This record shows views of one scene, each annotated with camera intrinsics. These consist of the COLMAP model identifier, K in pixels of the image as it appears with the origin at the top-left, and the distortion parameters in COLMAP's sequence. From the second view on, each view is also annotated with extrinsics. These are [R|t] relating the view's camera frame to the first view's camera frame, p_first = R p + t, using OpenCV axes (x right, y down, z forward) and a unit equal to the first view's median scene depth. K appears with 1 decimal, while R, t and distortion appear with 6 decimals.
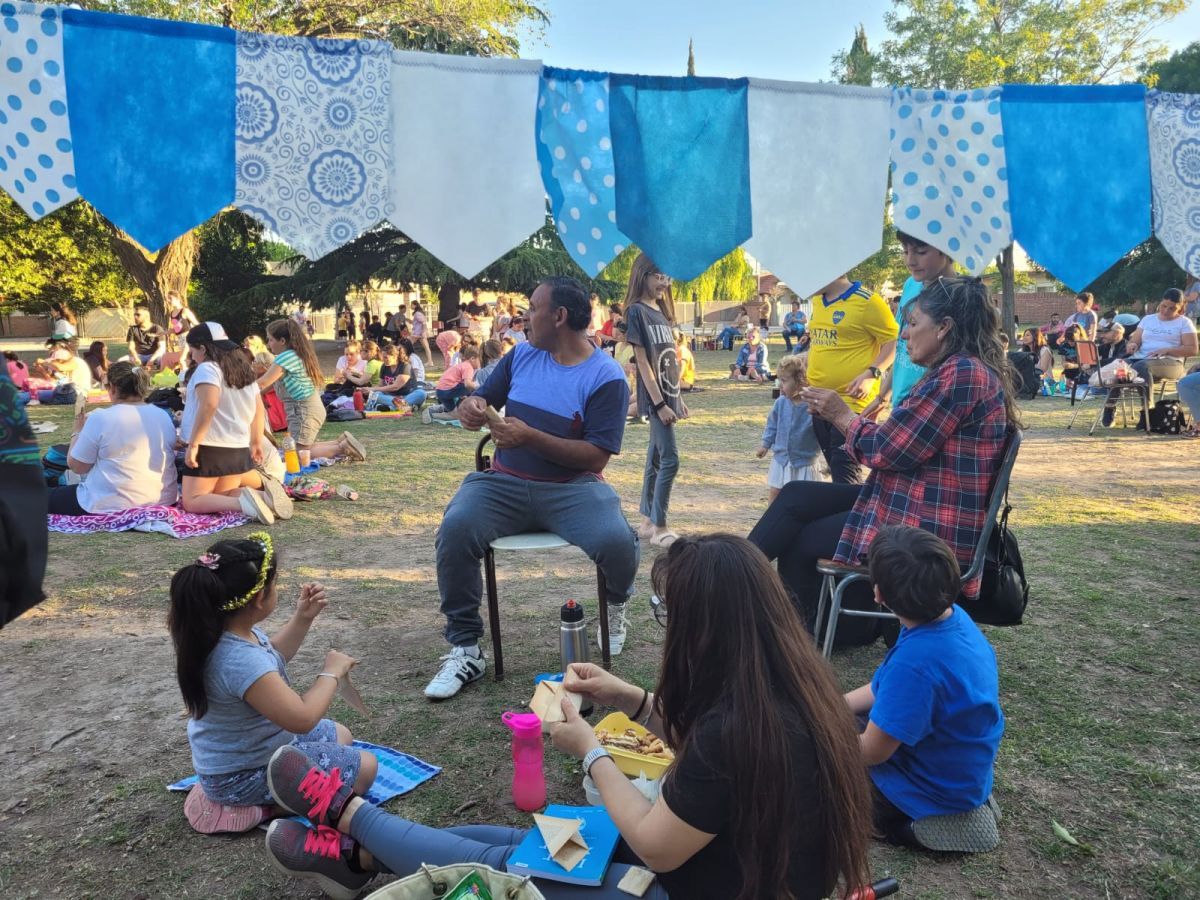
lens RADIAL K [[890.2, 0, 600.0], [0, 890.2, 450.0], [0, 0, 1]] dist [0.080971, 0.002437]
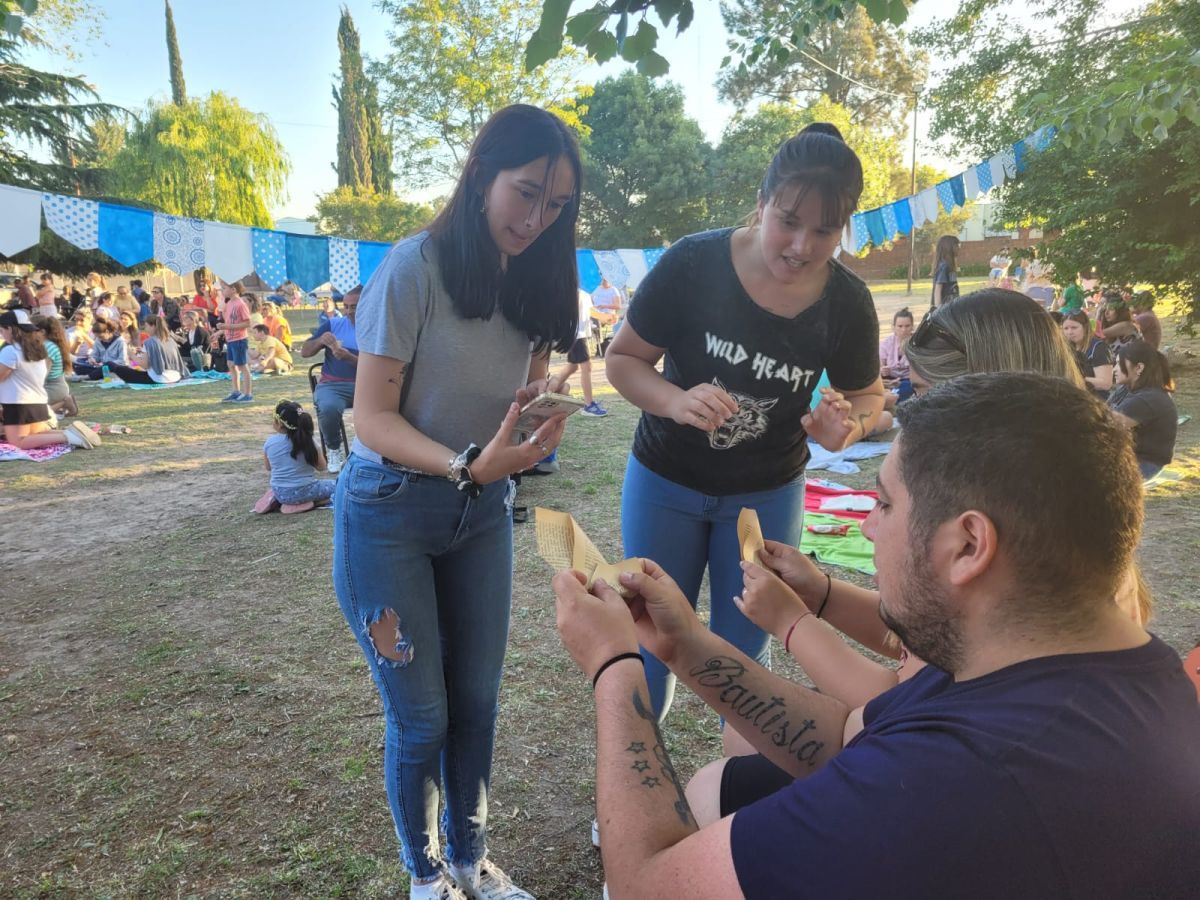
lens RADIAL K [[890.2, 0, 600.0], [0, 890.2, 450.0], [0, 0, 1]] dist [0.080971, 0.002437]
pose [[0.863224, -0.118999, 0.490595, -0.251462], [0.099224, 0.992858, 0.066240, 0.044531], [-0.494973, -0.008501, 0.868867, -0.463027]]
